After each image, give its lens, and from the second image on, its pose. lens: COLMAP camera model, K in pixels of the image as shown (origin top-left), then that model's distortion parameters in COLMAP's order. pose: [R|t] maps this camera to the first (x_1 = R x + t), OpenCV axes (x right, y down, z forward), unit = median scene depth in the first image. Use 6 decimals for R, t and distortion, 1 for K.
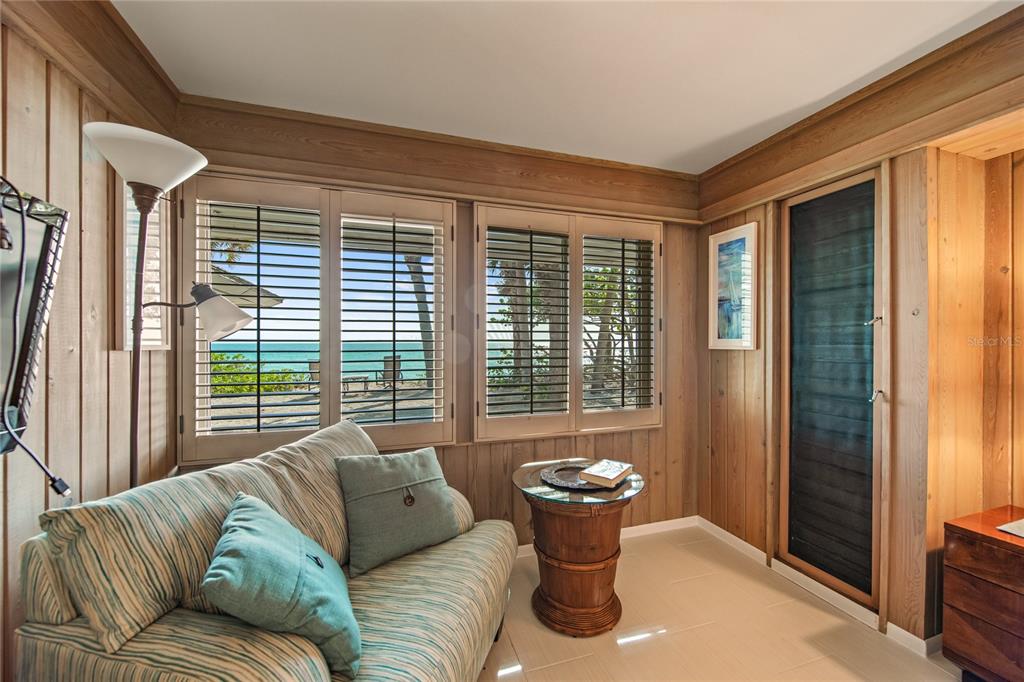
lens RADIAL K [[412.7, 0, 515.6], [0, 412.7, 342.2], [0, 0, 1]] dist [-0.002519, -0.000681]
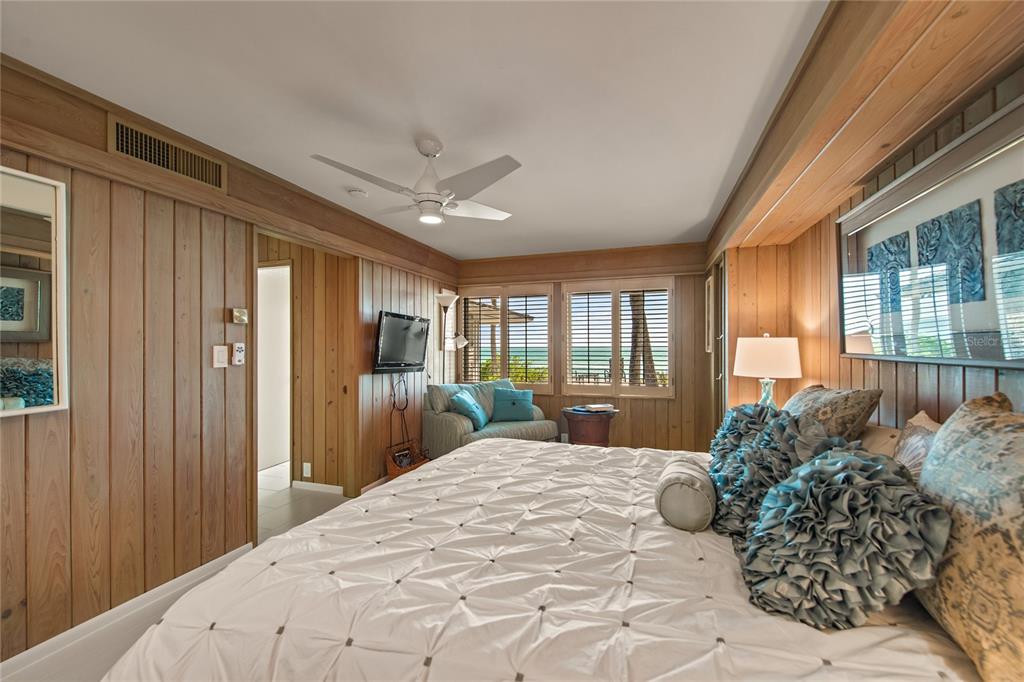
lens RADIAL K [[412.7, 0, 515.6], [0, 412.7, 342.2], [0, 0, 1]] dist [-0.002519, -0.000681]
pose [[0.801231, -0.009264, -0.598284, 1.083377], [0.004441, 0.999945, -0.009536, -0.010388], [0.598339, 0.004984, 0.801227, -0.949153]]
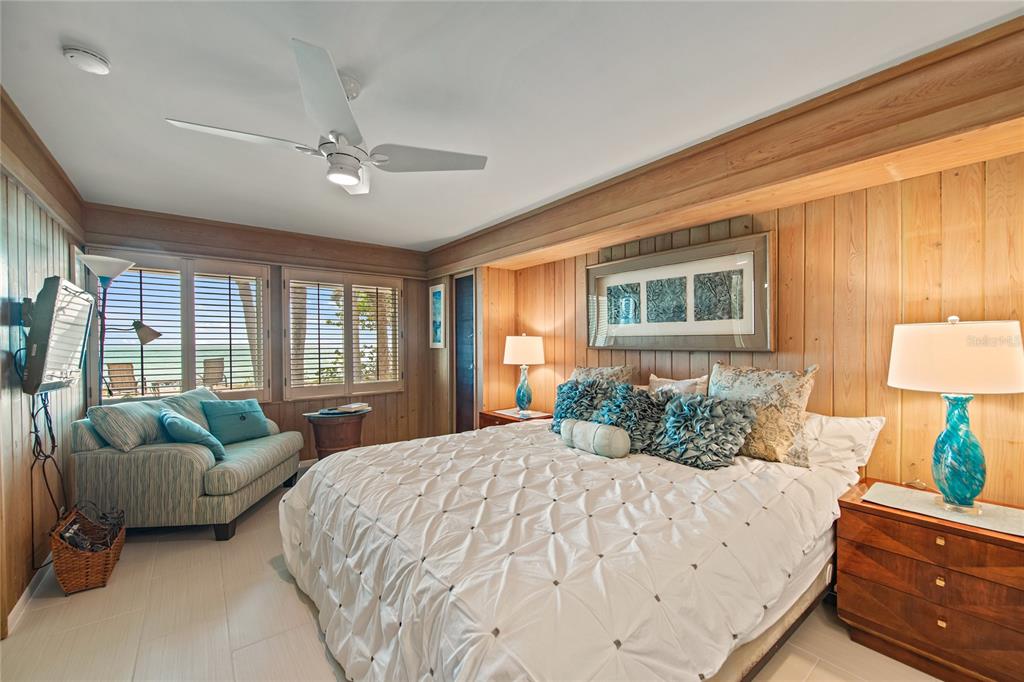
lens RADIAL K [[411.0, 0, 519.8], [0, 411.0, 347.5], [0, 0, 1]] dist [-0.000659, -0.000625]
pose [[0.936068, -0.006609, 0.351758, 0.259785], [0.003089, 0.999939, 0.010567, -0.004686], [-0.351807, -0.008805, 0.936031, -1.143602]]
